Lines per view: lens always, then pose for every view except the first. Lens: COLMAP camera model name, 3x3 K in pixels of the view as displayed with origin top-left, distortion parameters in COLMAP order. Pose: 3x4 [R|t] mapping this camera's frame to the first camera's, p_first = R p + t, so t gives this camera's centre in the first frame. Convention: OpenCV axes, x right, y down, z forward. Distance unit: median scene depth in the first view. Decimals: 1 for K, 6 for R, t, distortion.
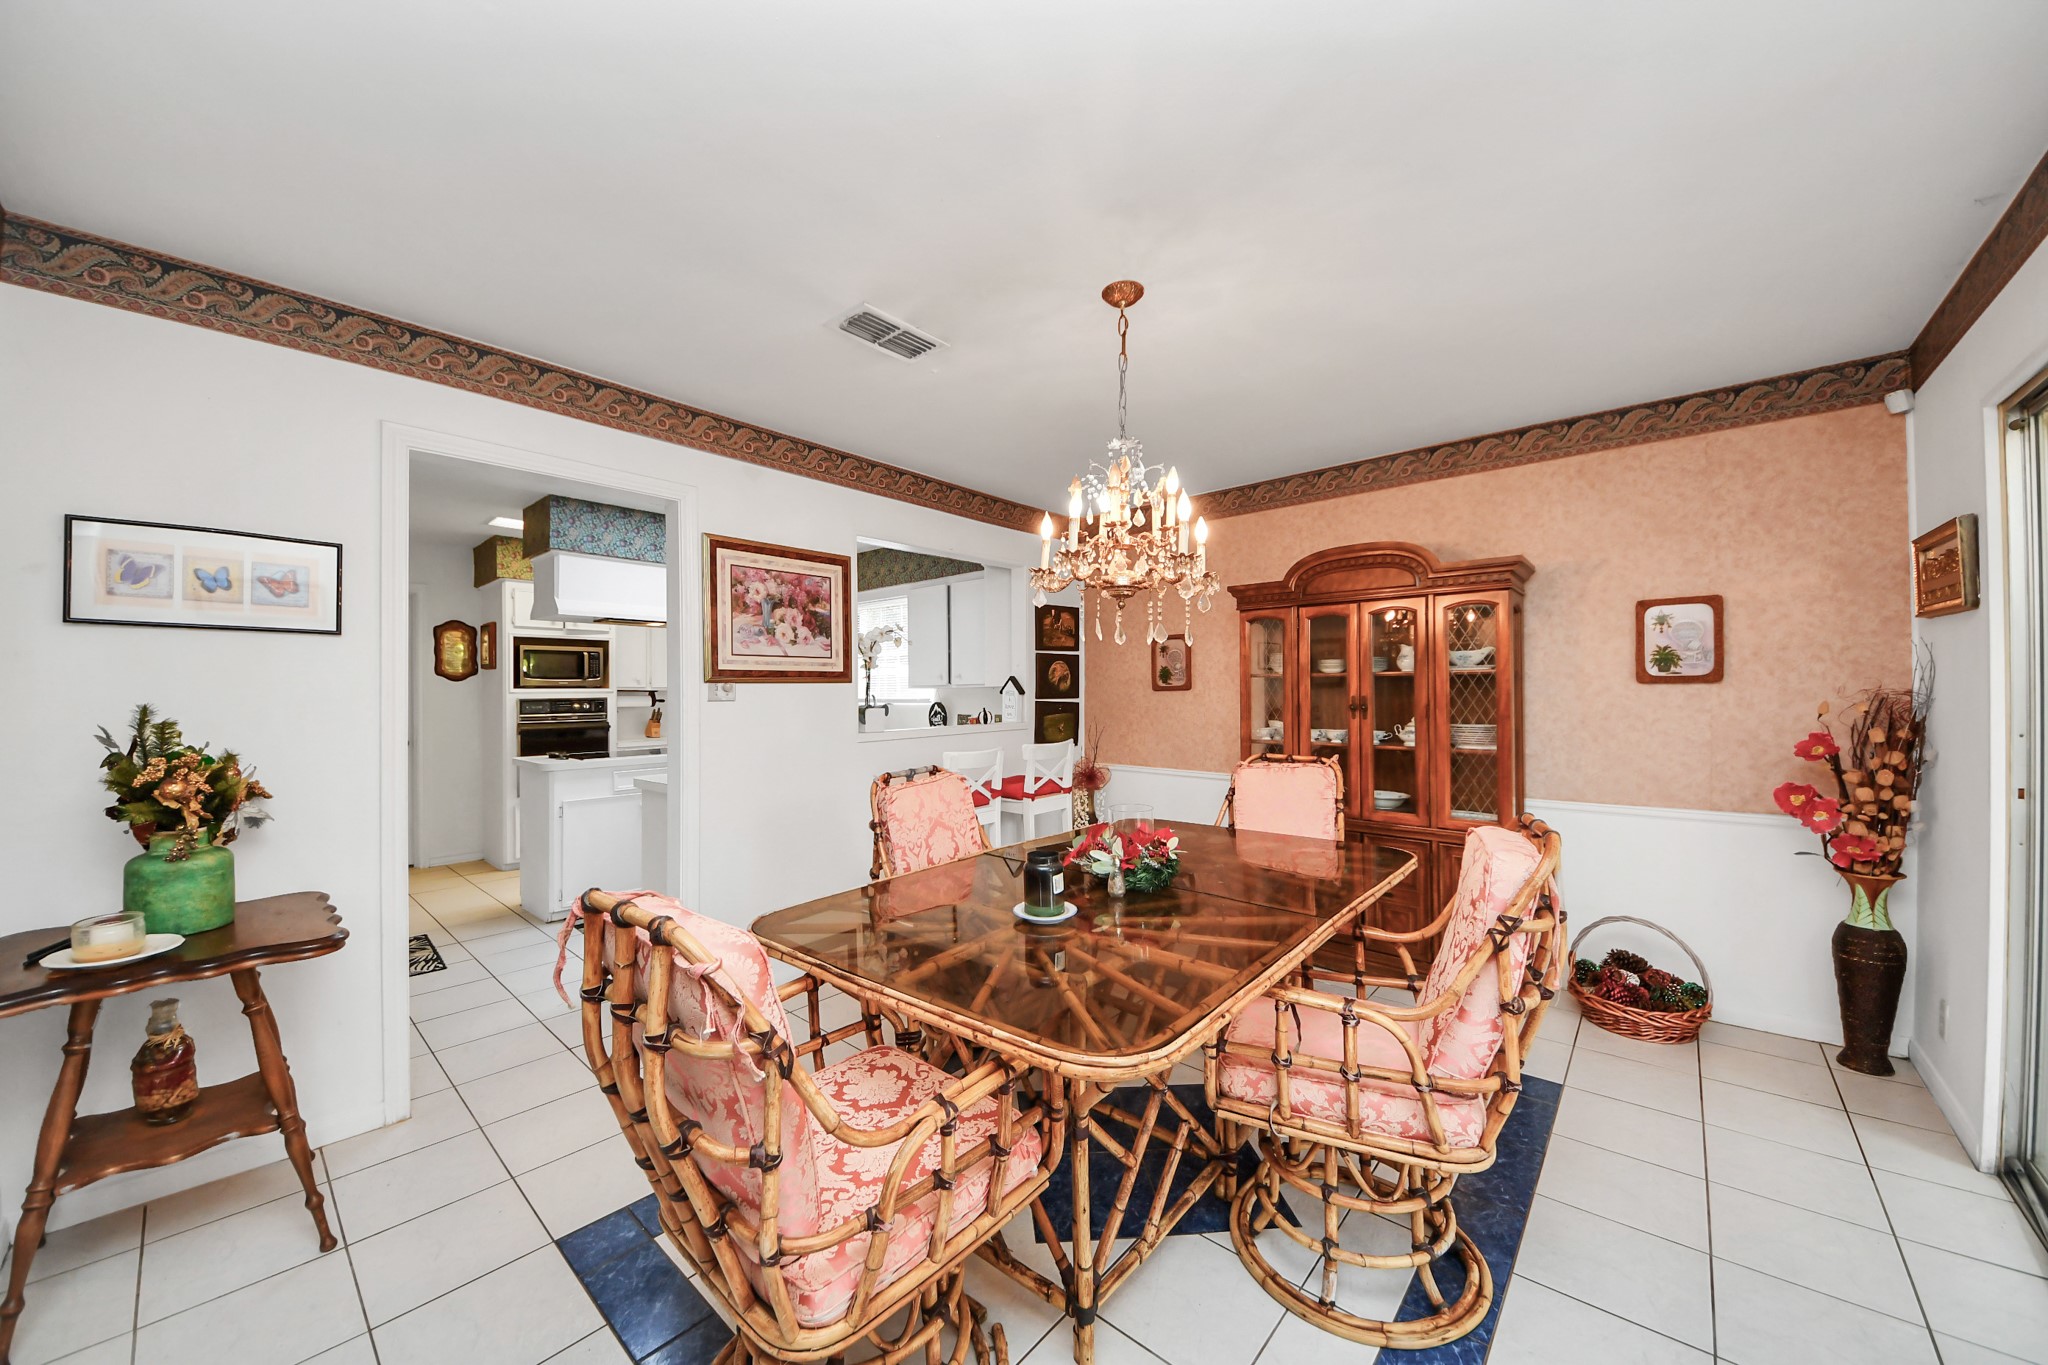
lens RADIAL K [[722.4, 0, 1017.9], [0, 722.4, 687.6], [0, 0, 1]] dist [0.043033, -0.027212]
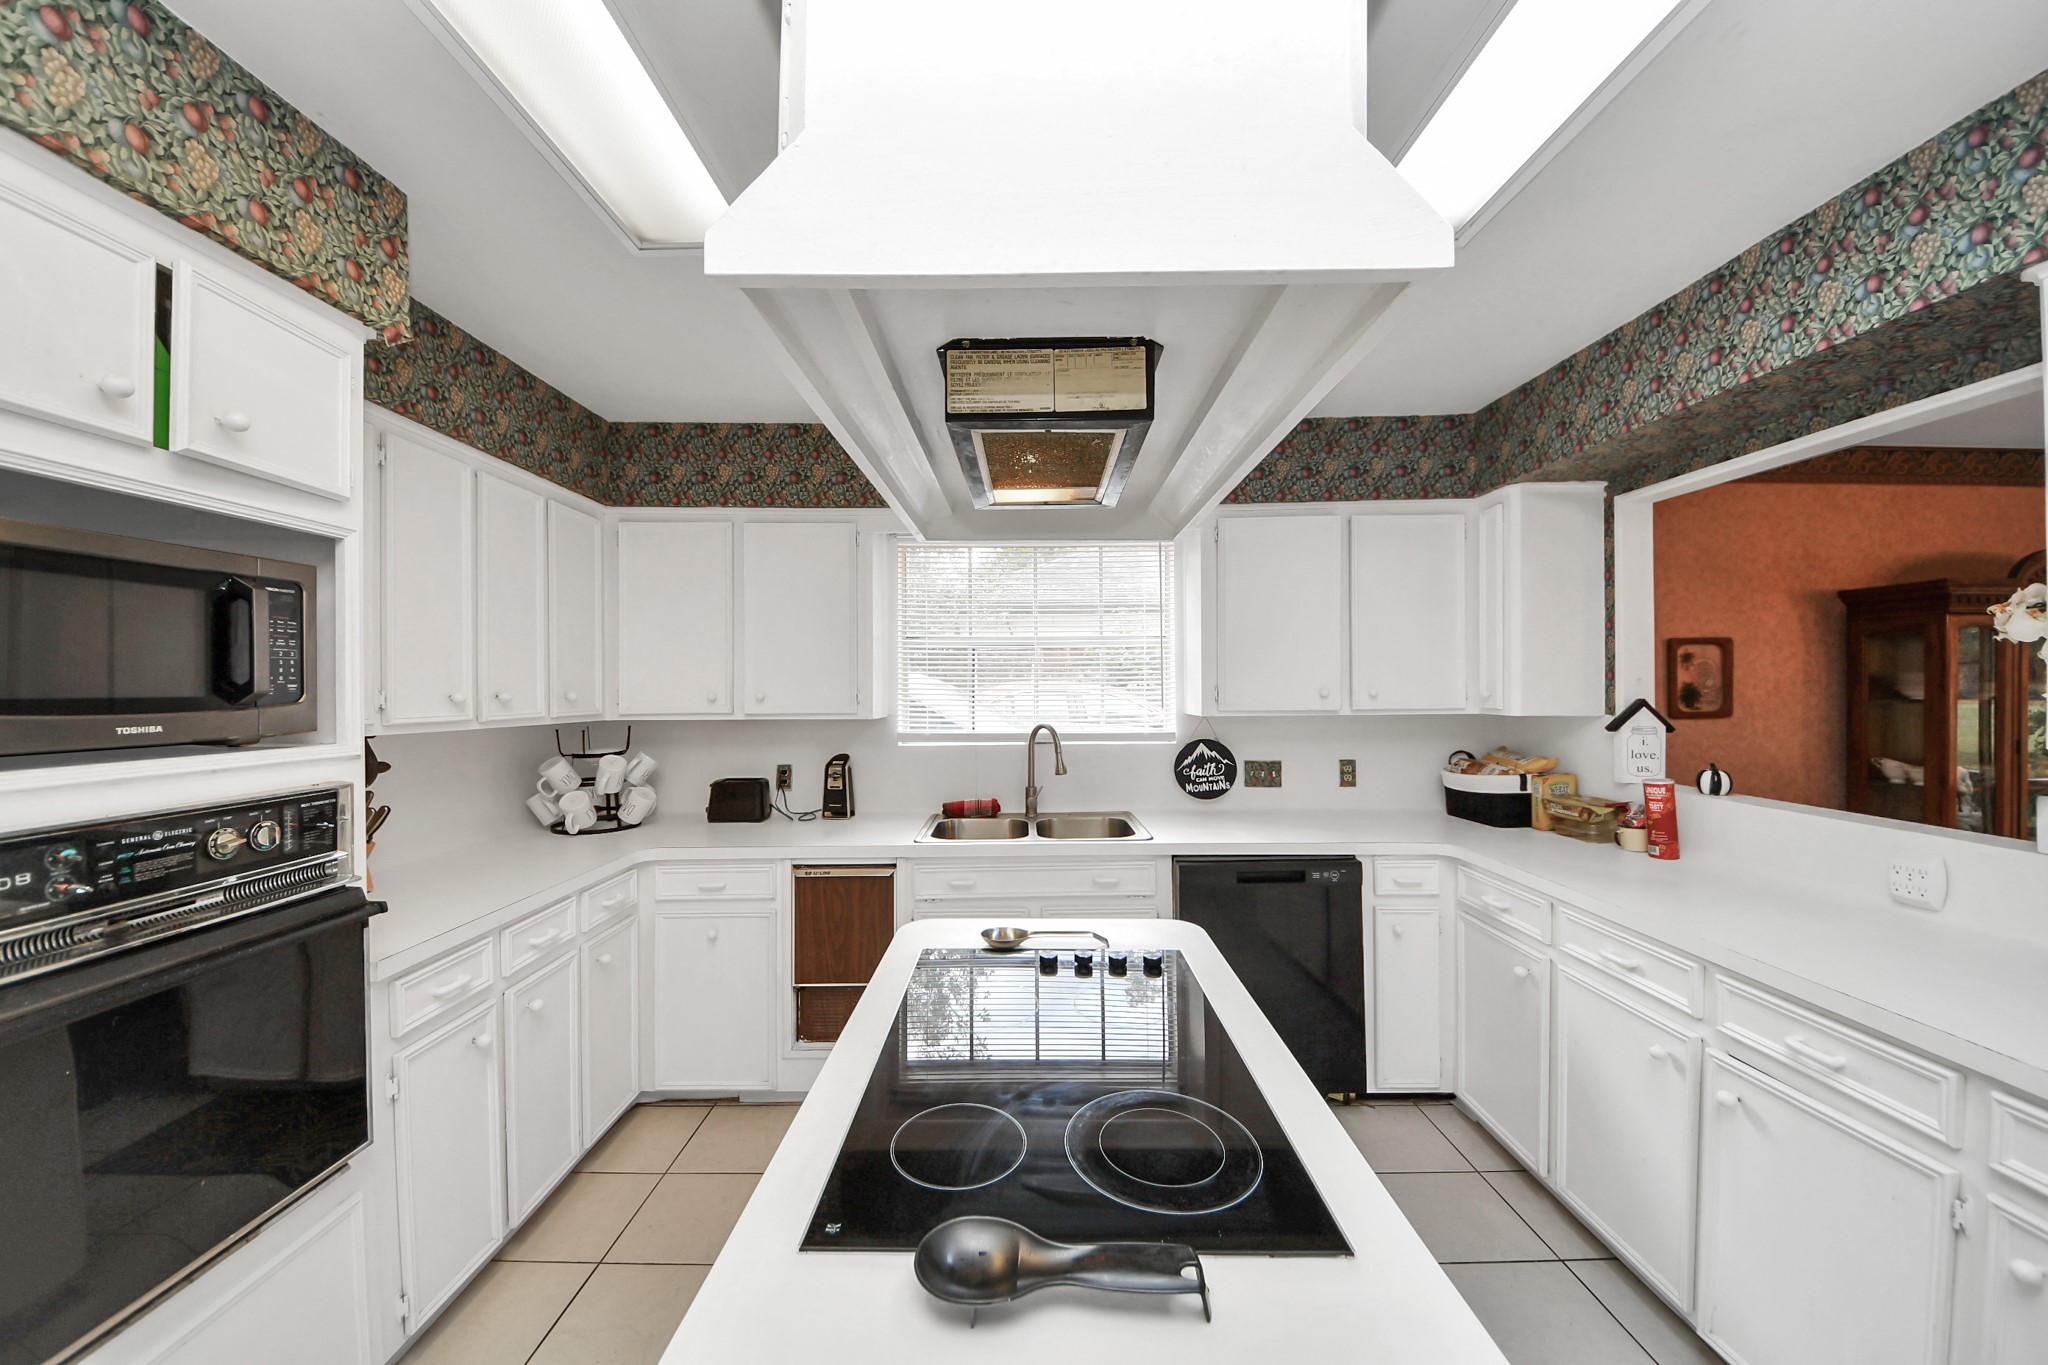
lens RADIAL K [[722.4, 0, 1017.9], [0, 722.4, 687.6], [0, 0, 1]] dist [0.043033, -0.027212]
pose [[0.753574, -0.004388, 0.657348, -0.739652], [-0.001341, 0.999965, 0.008212, -0.029335], [-0.657362, -0.007070, 0.753542, 0.888066]]
